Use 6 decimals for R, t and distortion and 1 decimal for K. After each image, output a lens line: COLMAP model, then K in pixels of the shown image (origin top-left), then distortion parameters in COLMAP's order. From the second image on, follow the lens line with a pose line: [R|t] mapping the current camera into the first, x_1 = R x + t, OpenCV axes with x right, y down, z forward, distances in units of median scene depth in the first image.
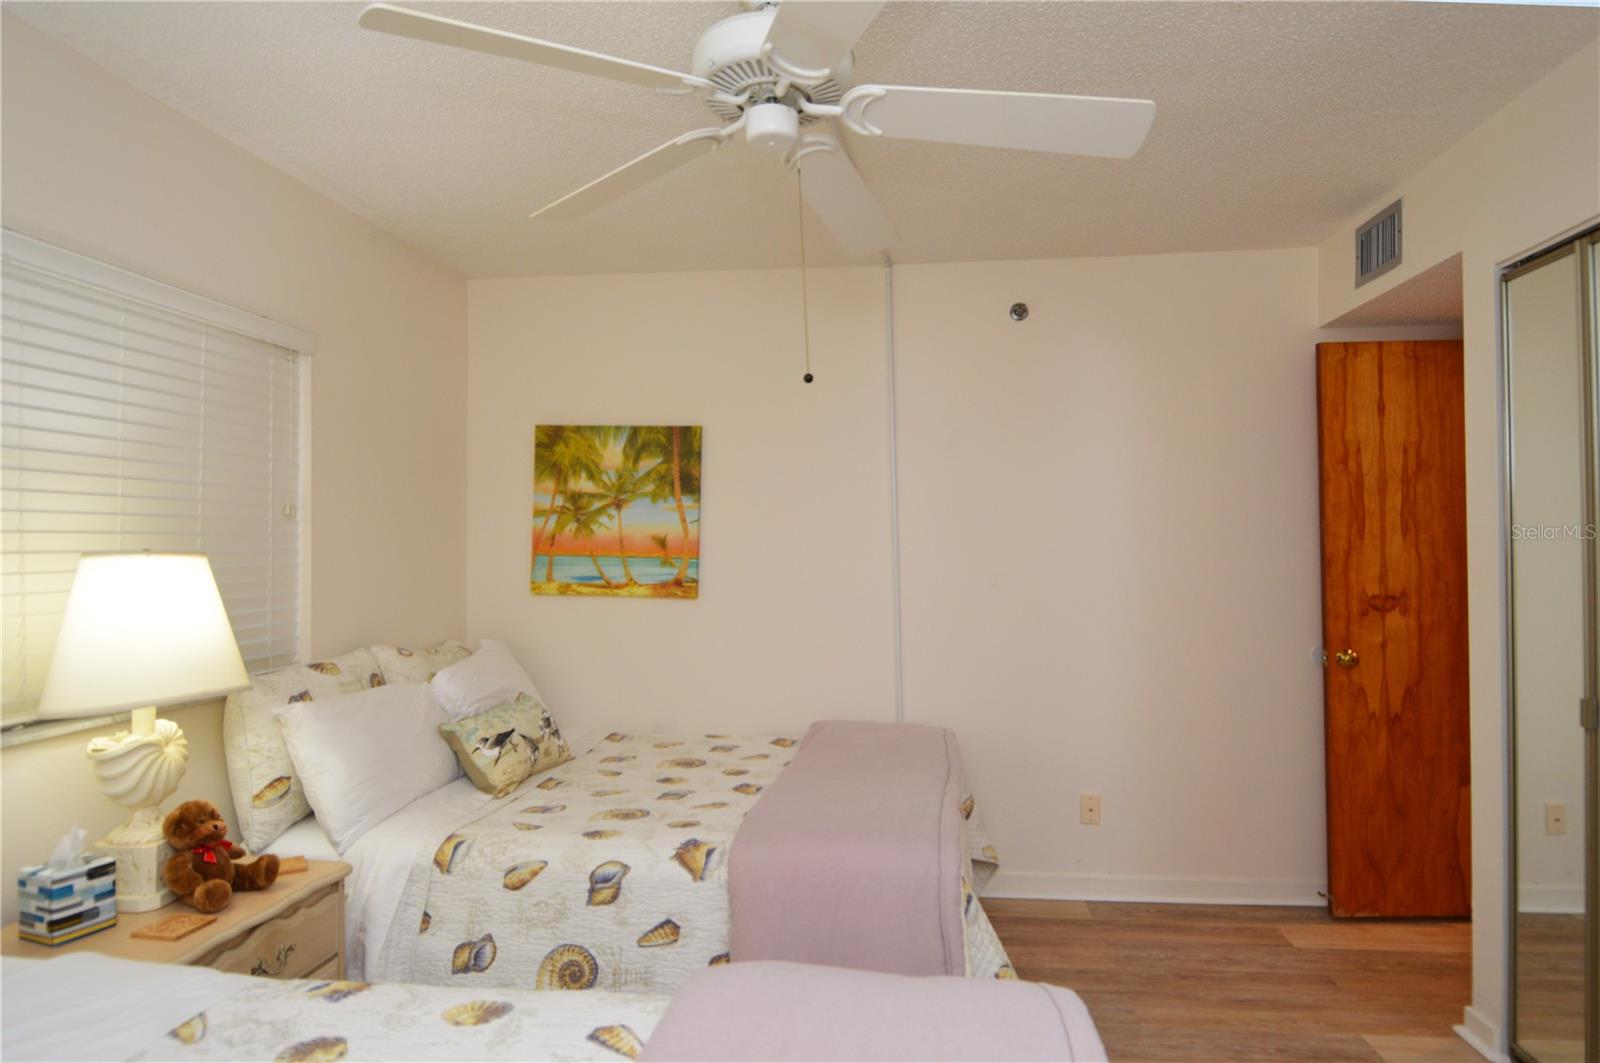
lens RADIAL K [[876.0, 0, 812.4], [0, 876.0, 524.0], [0, 0, 1]] dist [0.020486, -0.032236]
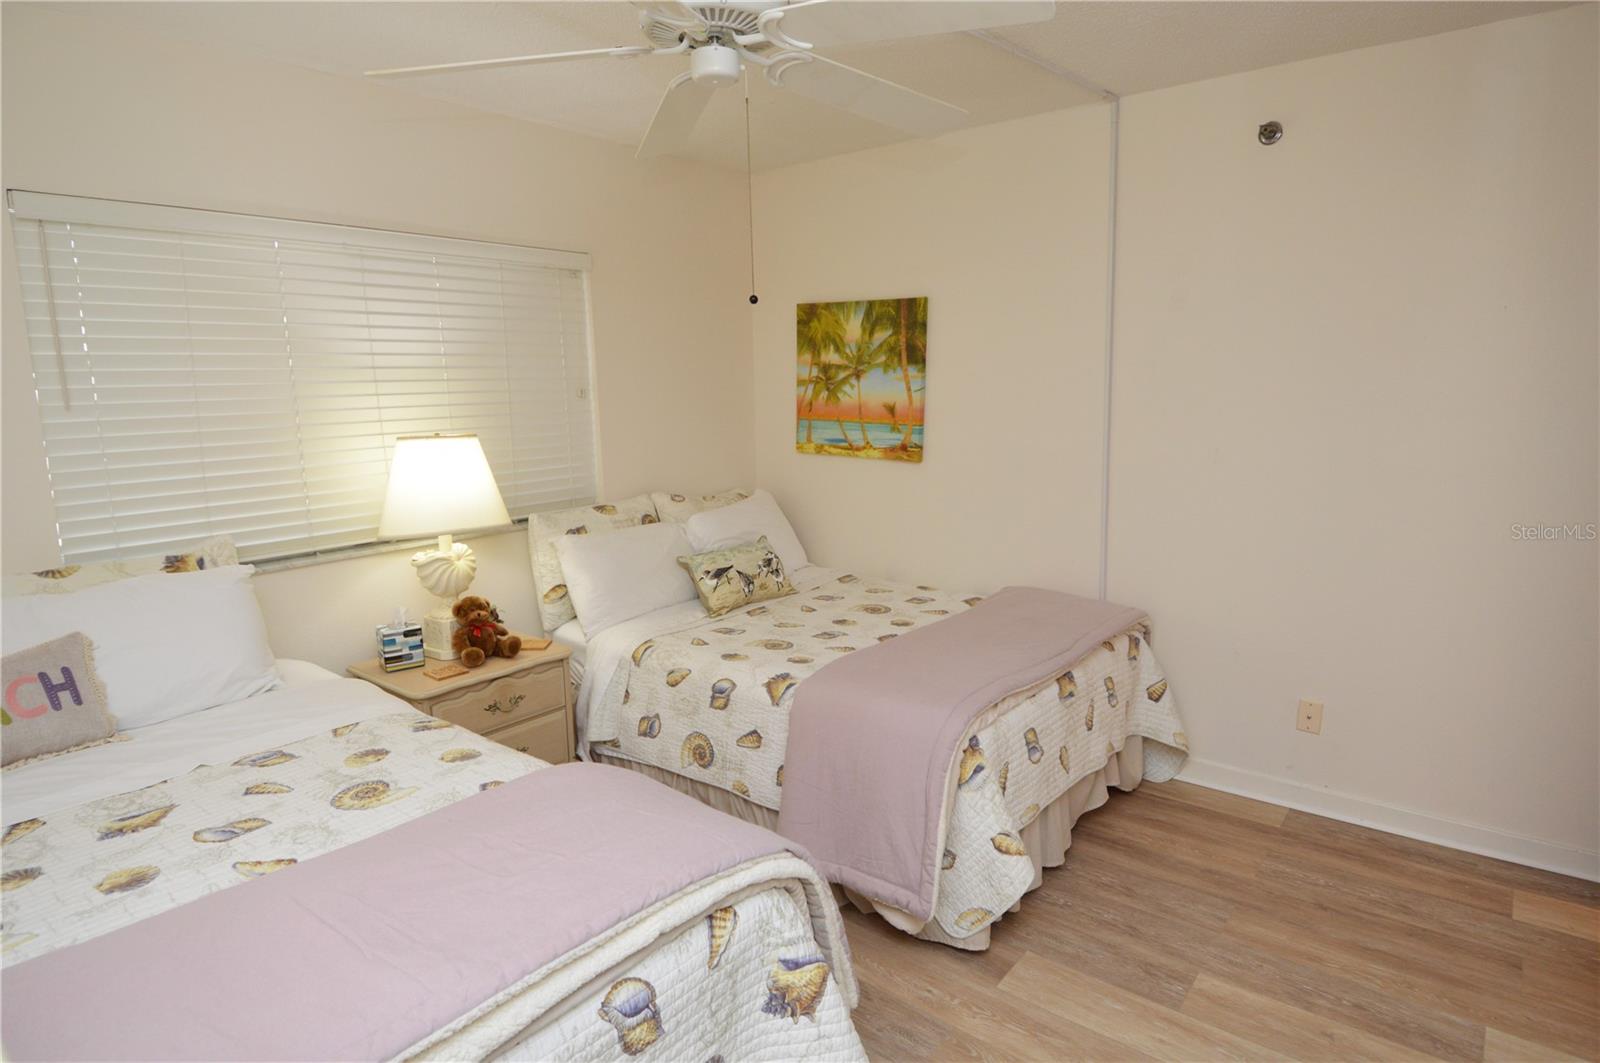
lens RADIAL K [[854.8, 0, 813.4], [0, 854.8, 523.1], [0, 0, 1]] dist [0.022193, -0.031186]
pose [[0.850842, 0.077957, -0.519606, 0.403190], [0.025016, 0.981800, 0.188263, -0.056528], [0.524826, -0.173180, 0.833406, 0.050389]]
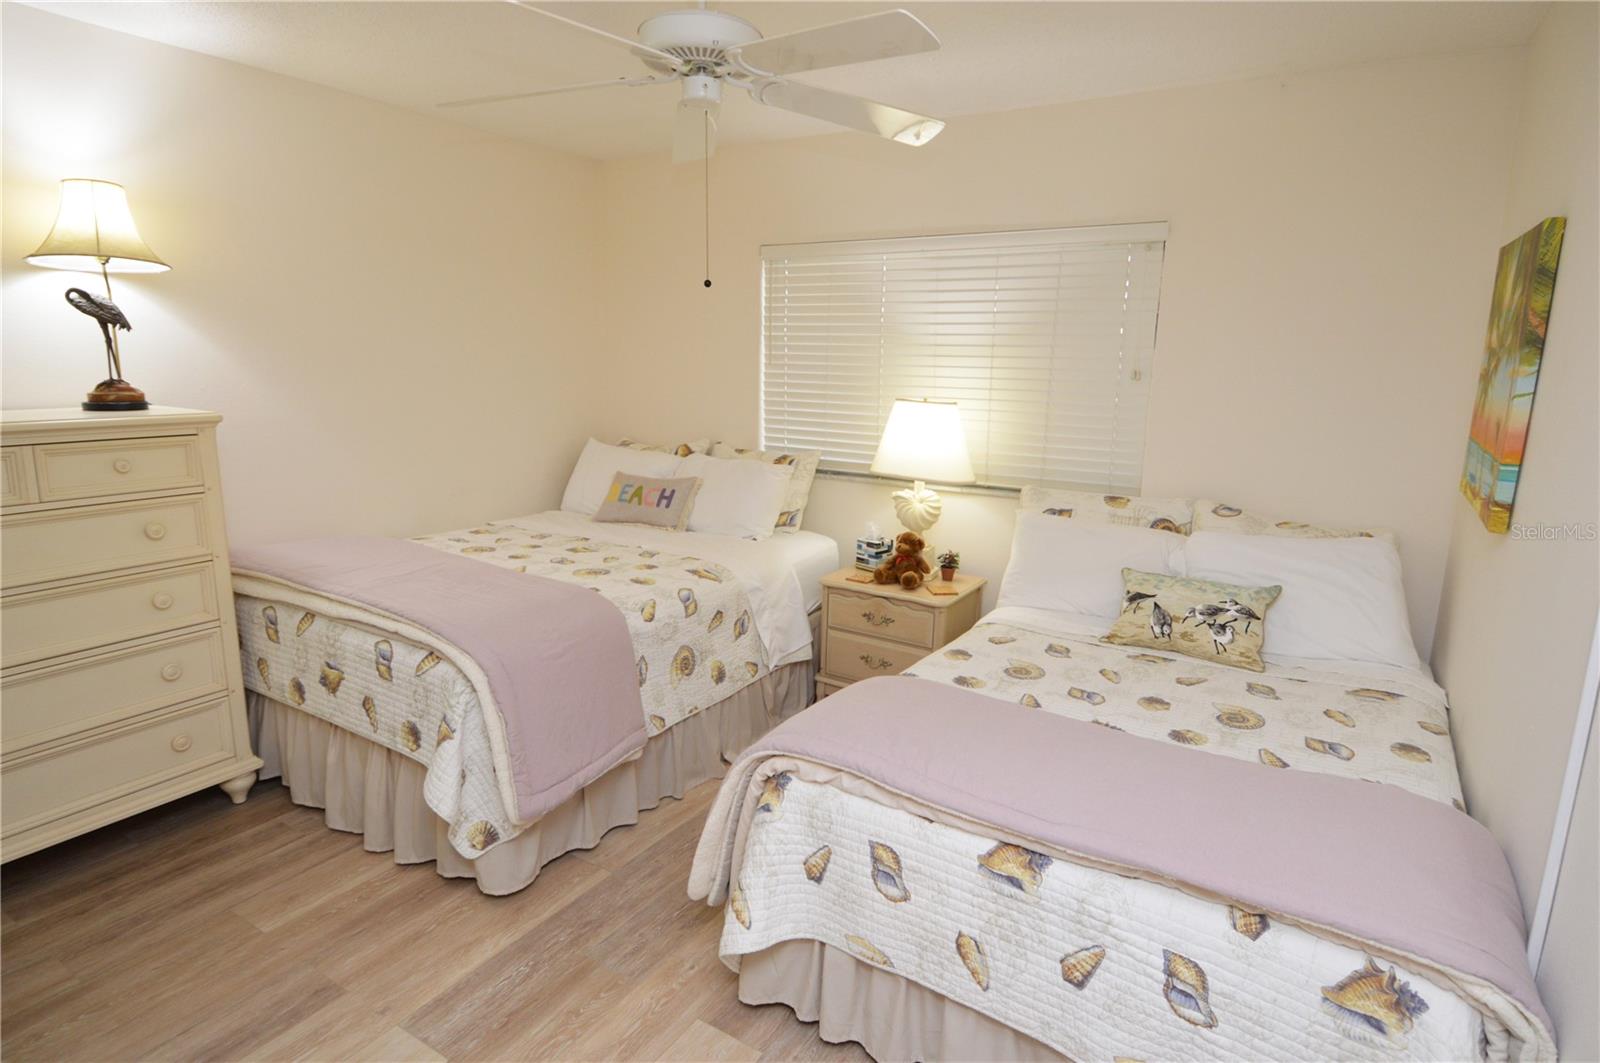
lens RADIAL K [[842.0, 0, 829.5], [0, 842.0, 527.2], [0, 0, 1]] dist [0.014417, -0.029393]
pose [[-0.387406, 0.174766, -0.905193, 0.695968], [-0.003136, 0.981612, 0.190862, -0.030707], [0.921904, 0.076780, -0.379734, 1.046183]]
